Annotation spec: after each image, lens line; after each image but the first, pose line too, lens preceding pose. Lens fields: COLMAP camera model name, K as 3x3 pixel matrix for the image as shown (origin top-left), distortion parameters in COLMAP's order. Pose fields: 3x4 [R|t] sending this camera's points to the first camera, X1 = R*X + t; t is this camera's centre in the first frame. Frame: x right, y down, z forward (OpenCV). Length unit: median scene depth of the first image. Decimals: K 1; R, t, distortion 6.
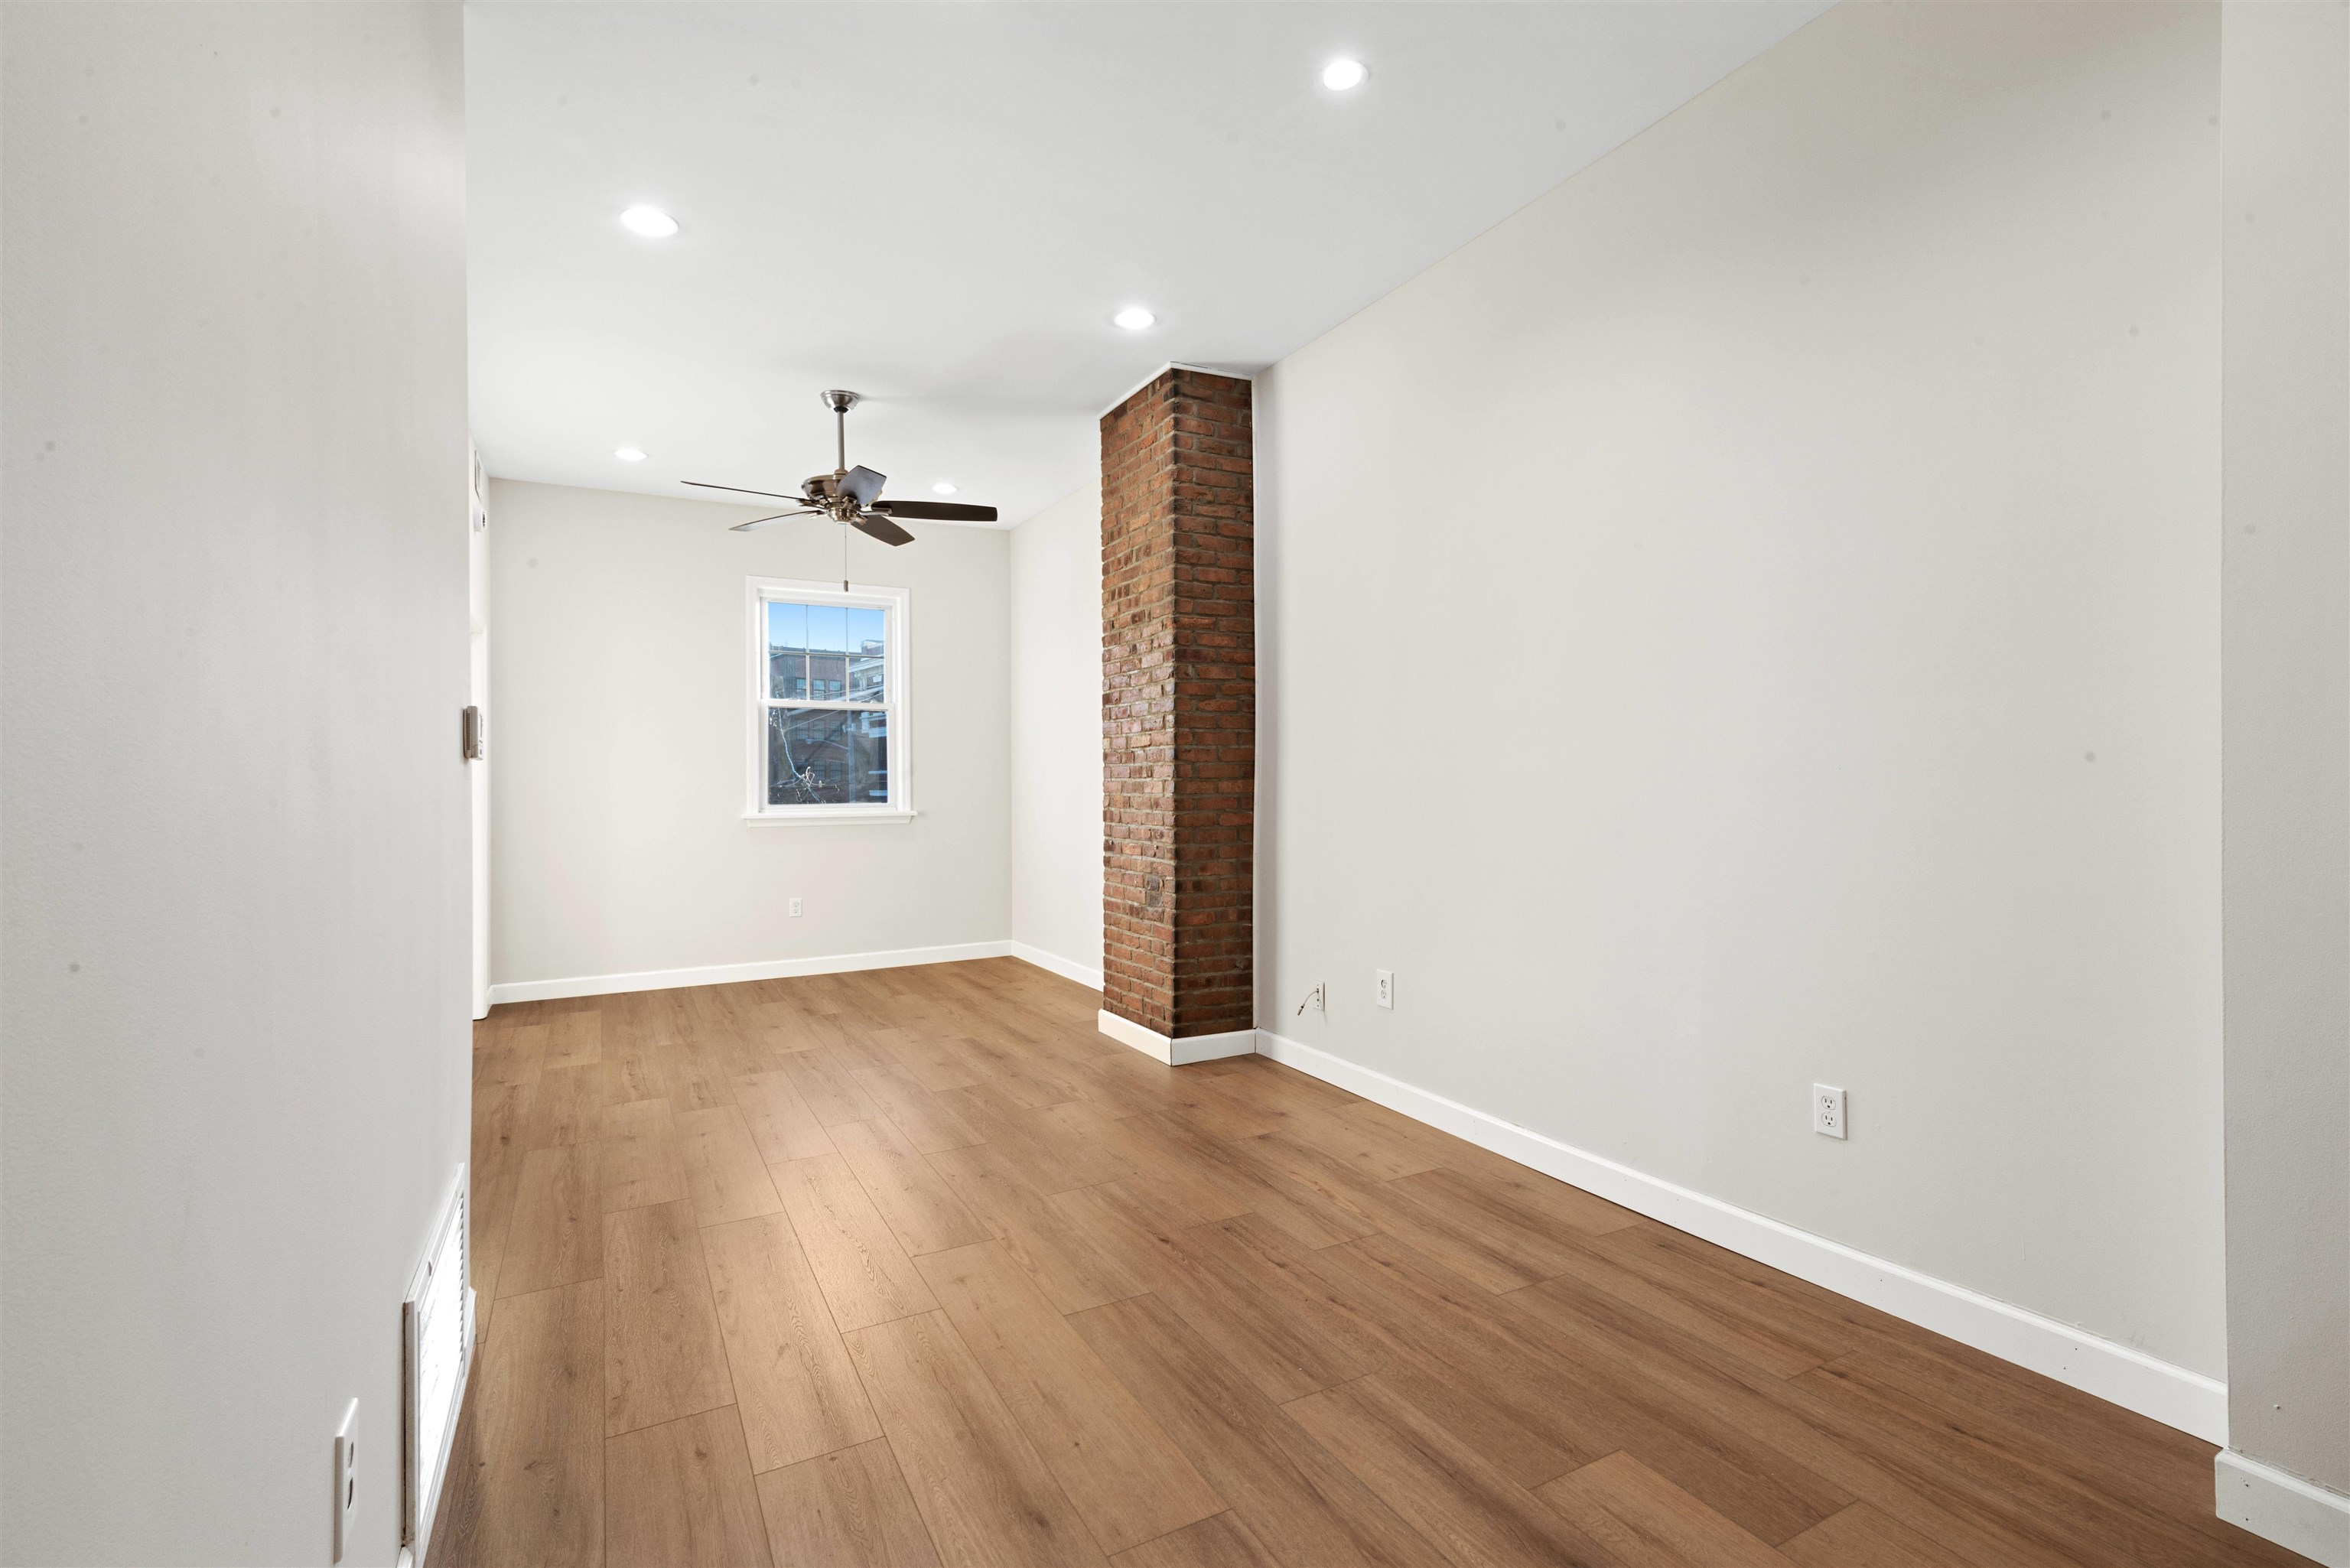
lens RADIAL K [[1076.1, 0, 1175.0], [0, 1076.1, 790.6], [0, 0, 1]] dist [0.018435, -0.003145]
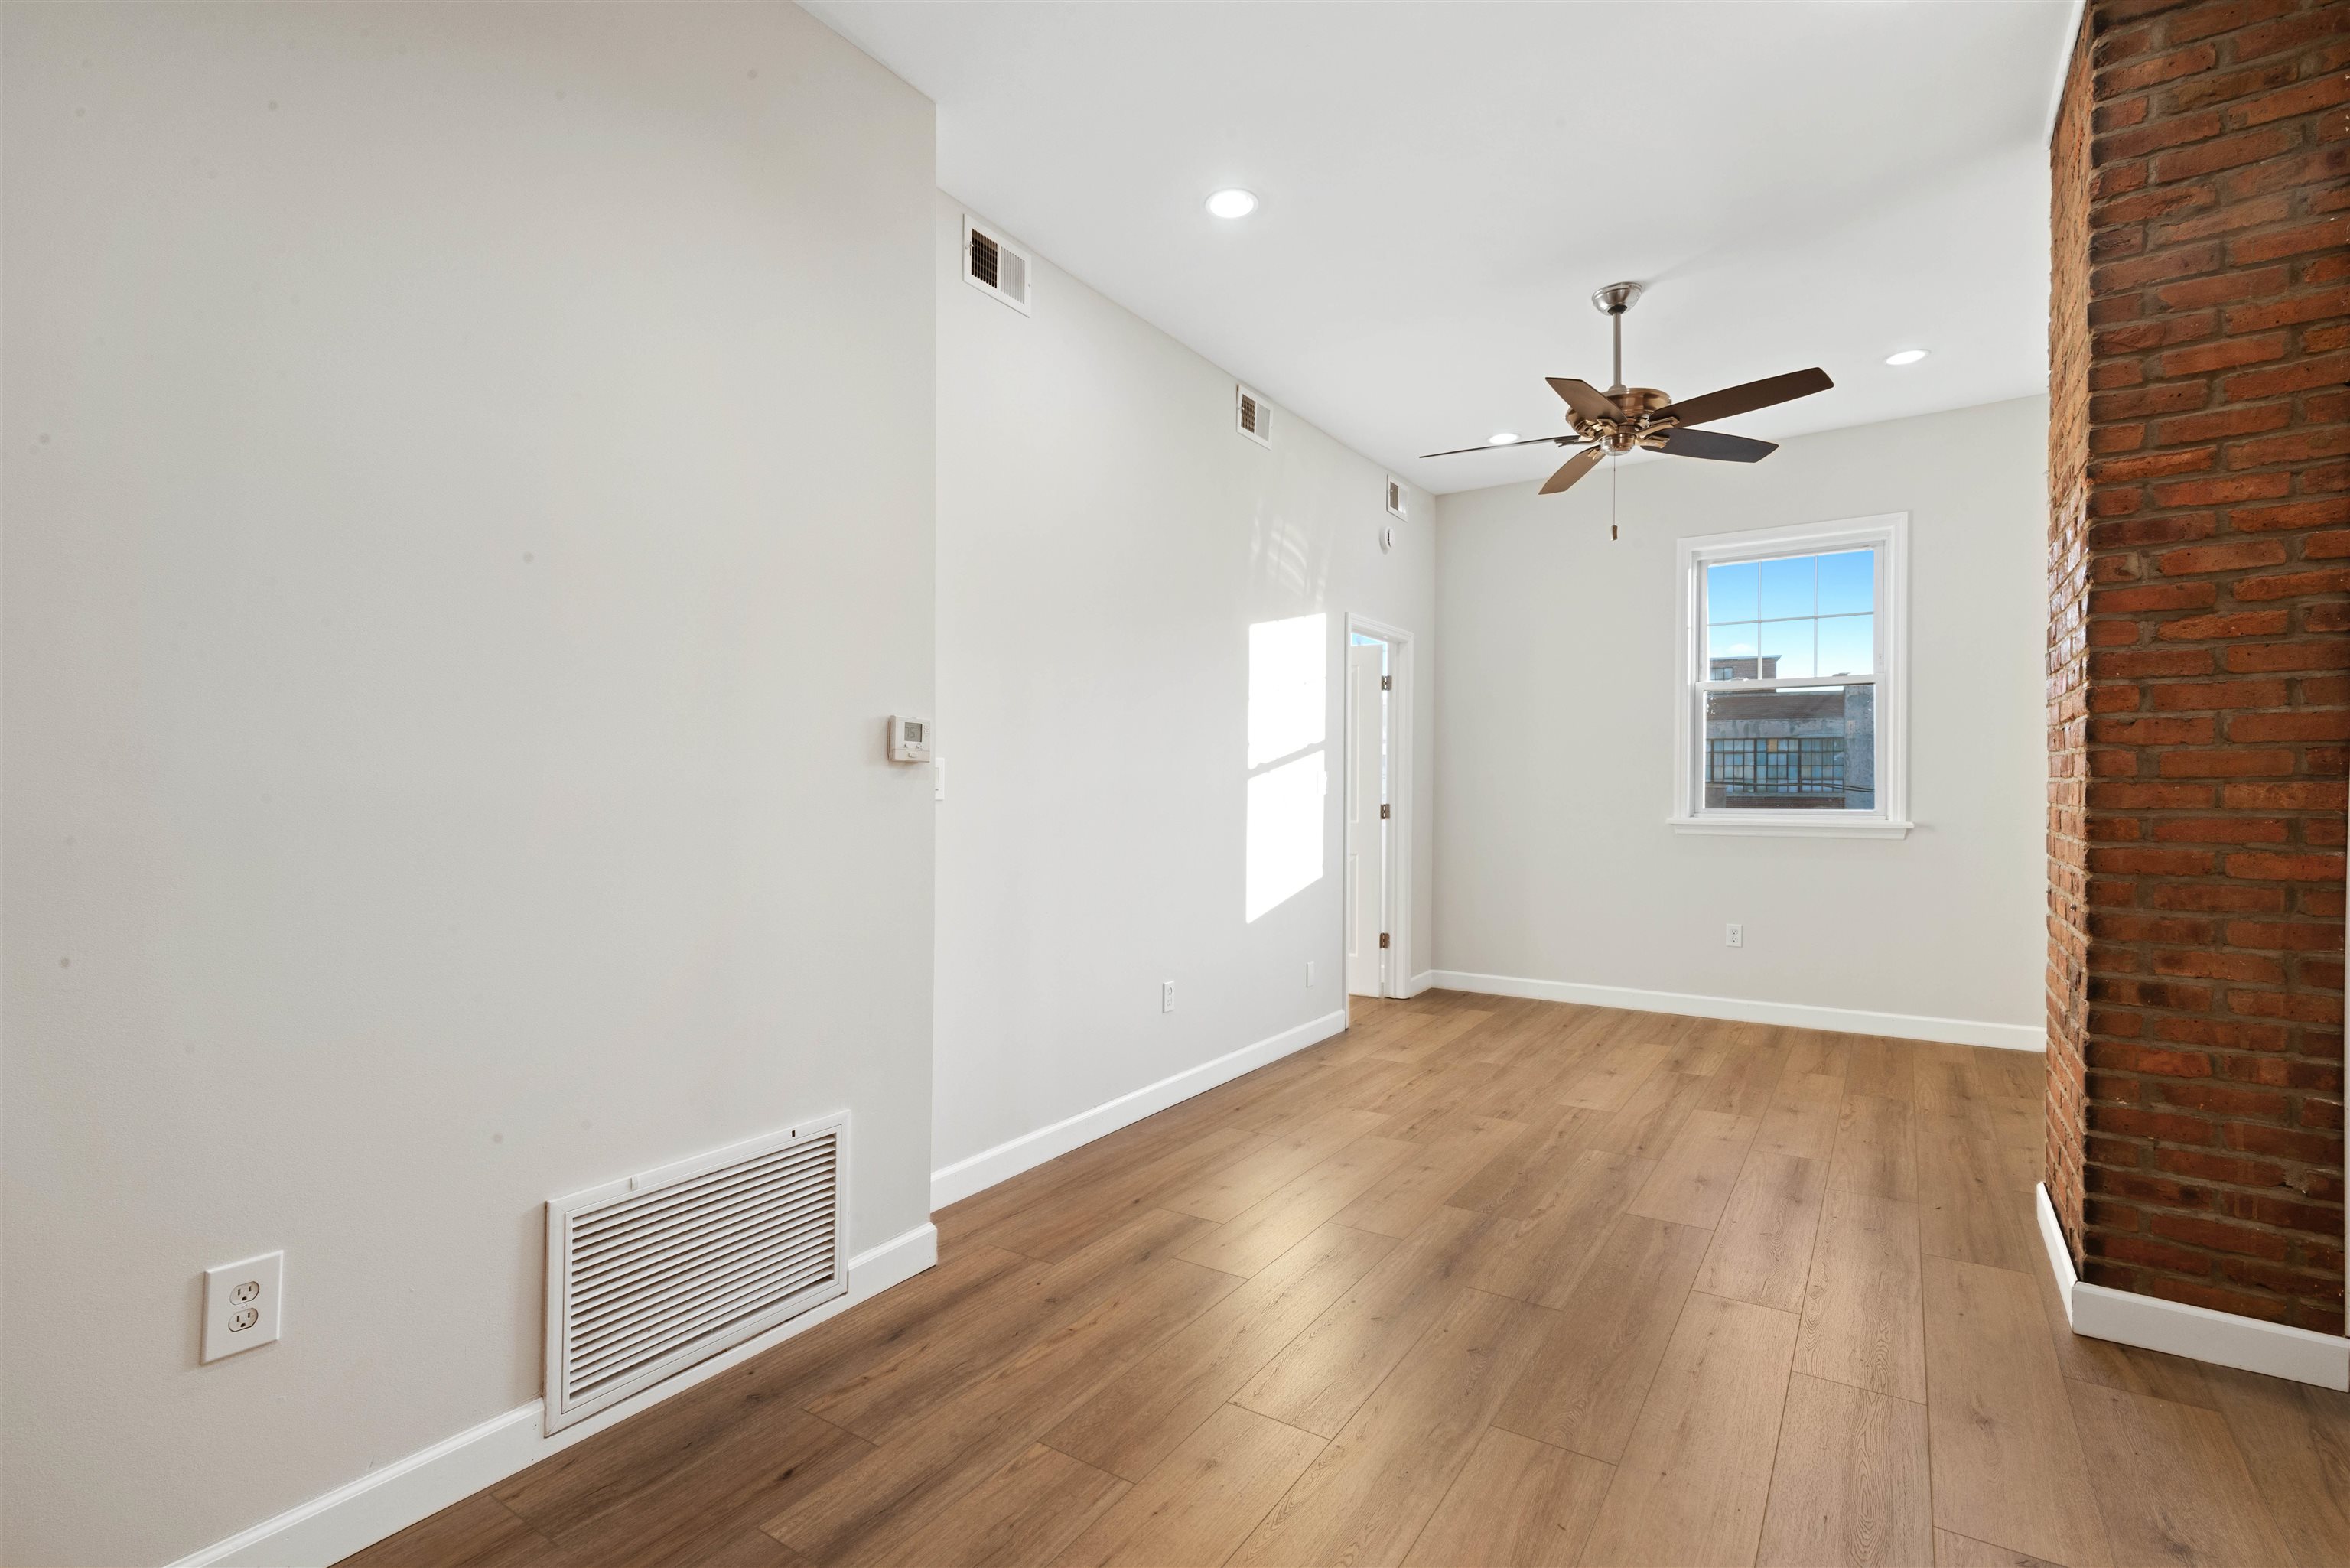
lens RADIAL K [[1076.1, 0, 1177.9], [0, 1076.1, 781.2], [0, 0, 1]] dist [0.018435, -0.003145]
pose [[0.473845, 0.004983, -0.880594, 0.248091], [-0.009950, 0.999950, 0.000304, -0.005399], [0.880552, 0.008617, 0.473871, 0.360511]]
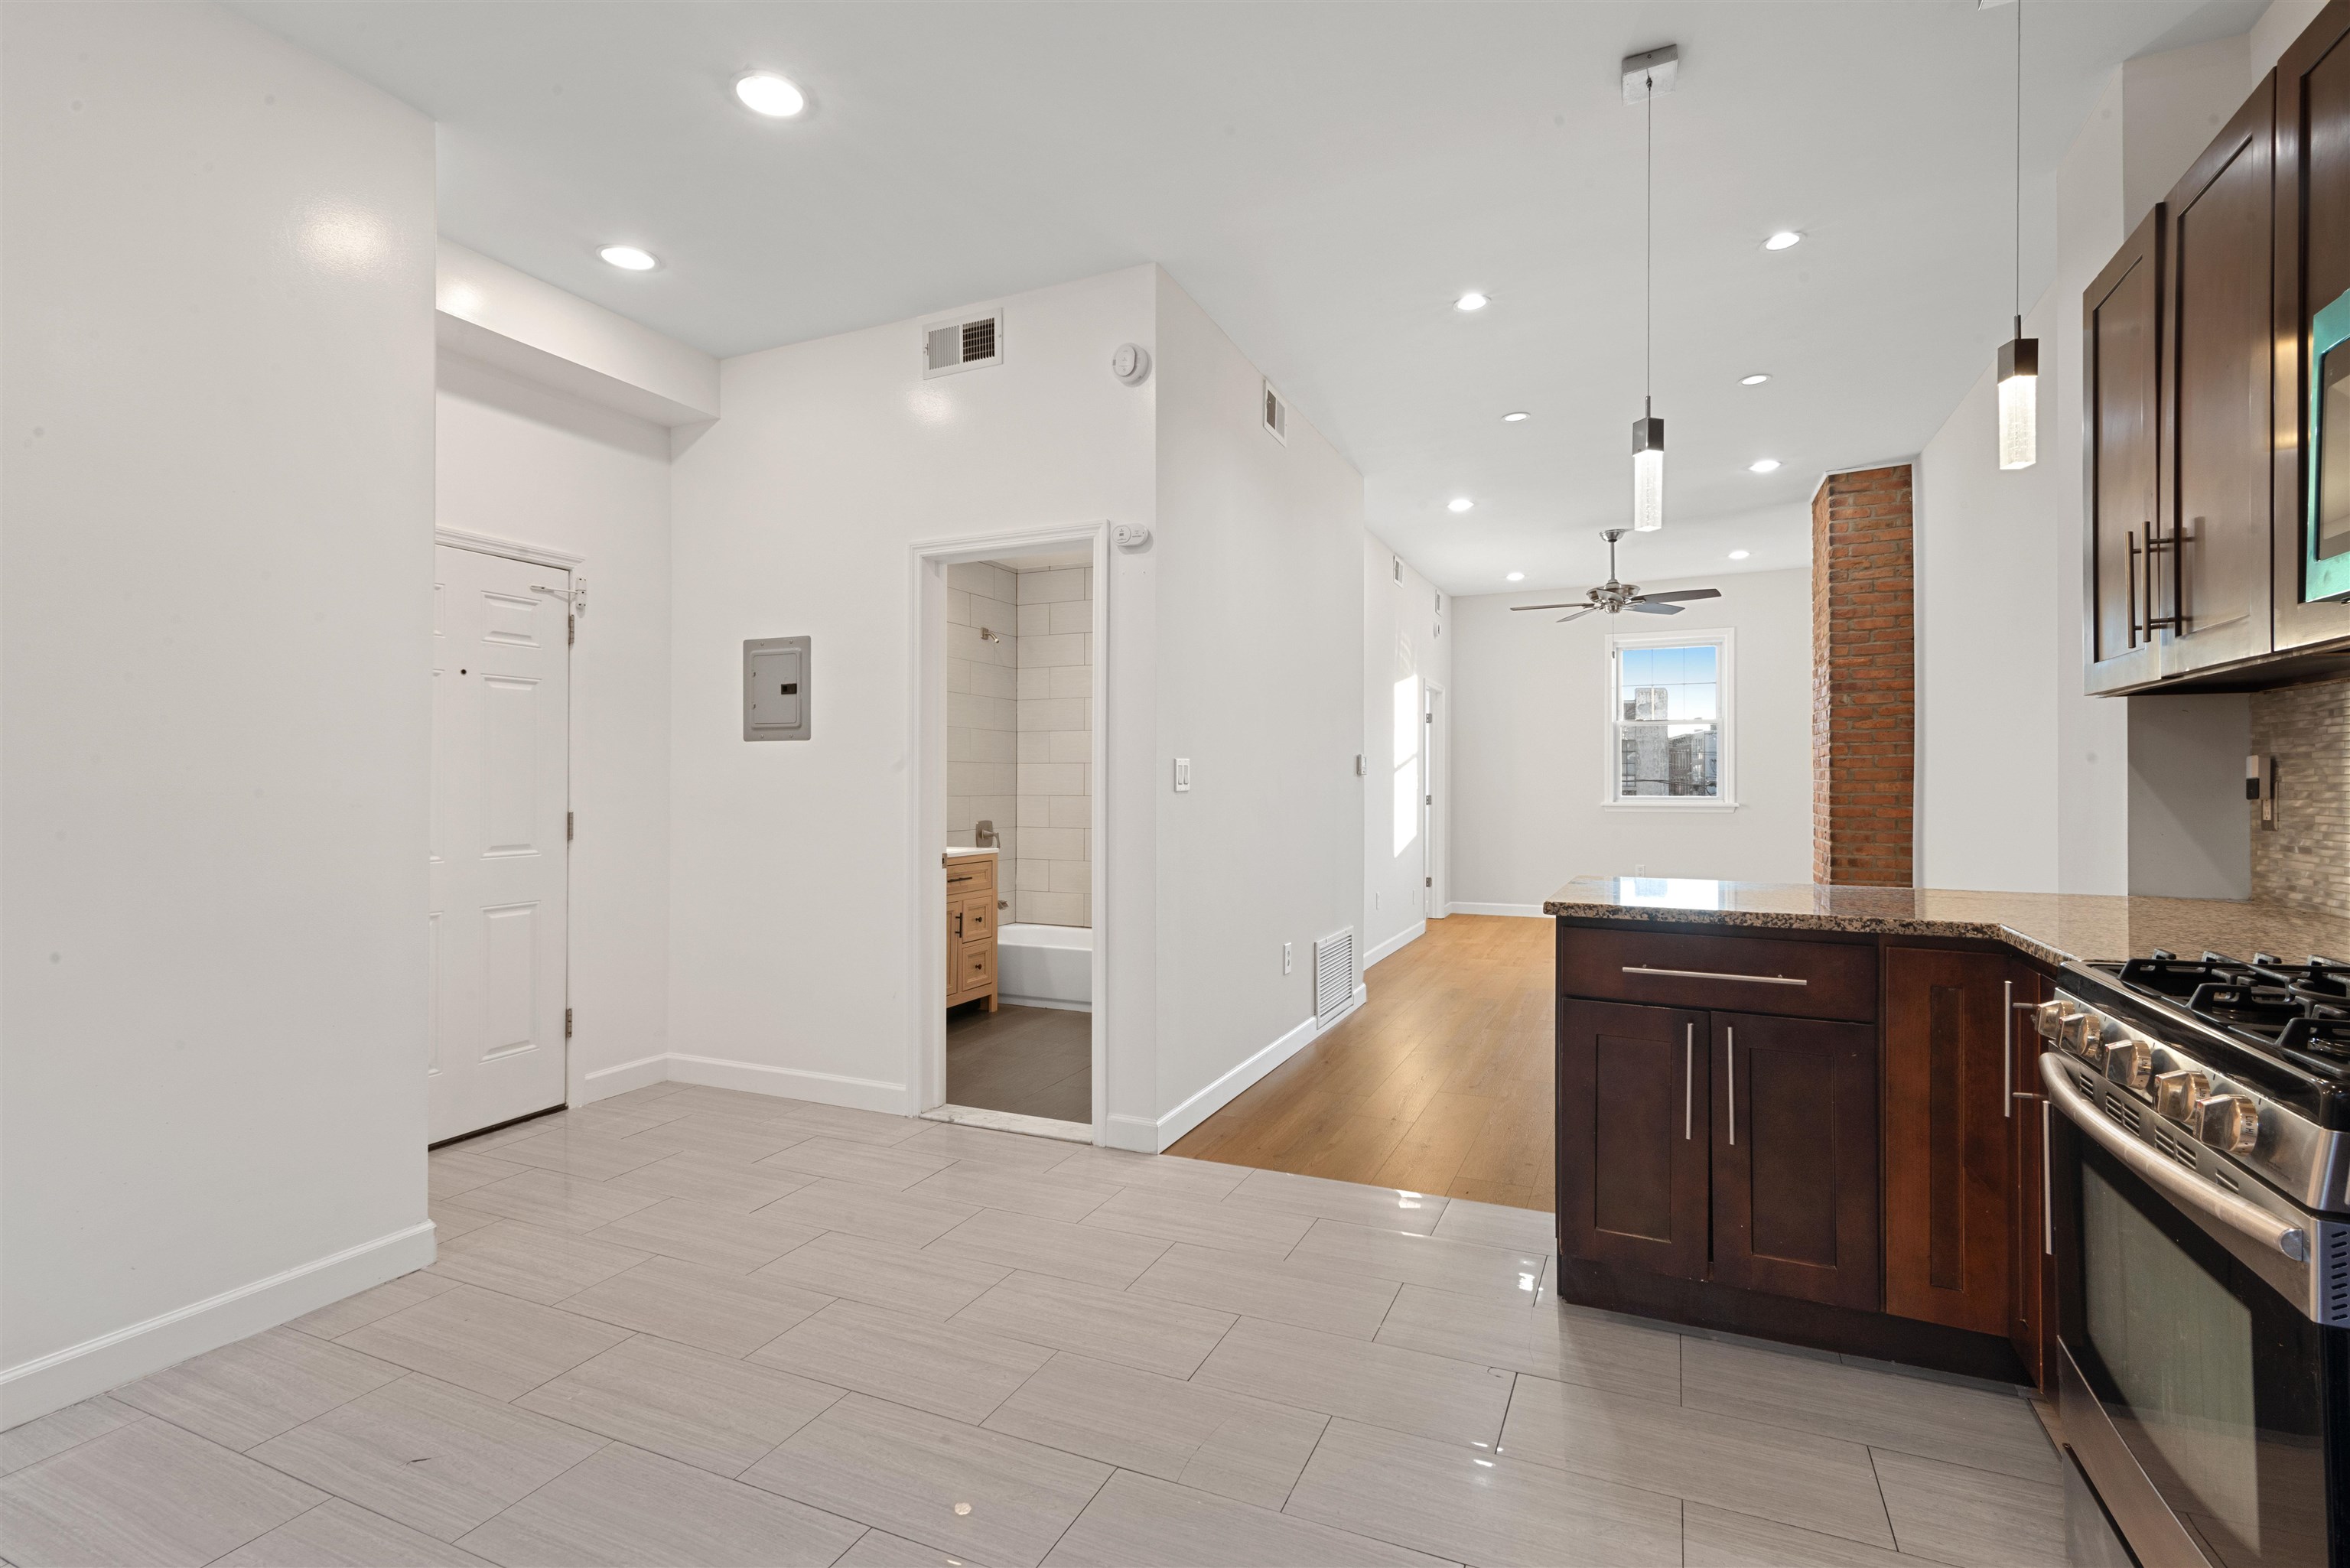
lens RADIAL K [[1076.1, 0, 1179.5], [0, 1076.1, 773.8], [0, 0, 1]] dist [0.018435, -0.003145]
pose [[0.612332, 0.000086, -0.790600, 0.556747], [-0.006596, 0.999966, -0.005000, -0.007264], [0.790573, 0.008277, 0.612312, -0.452421]]
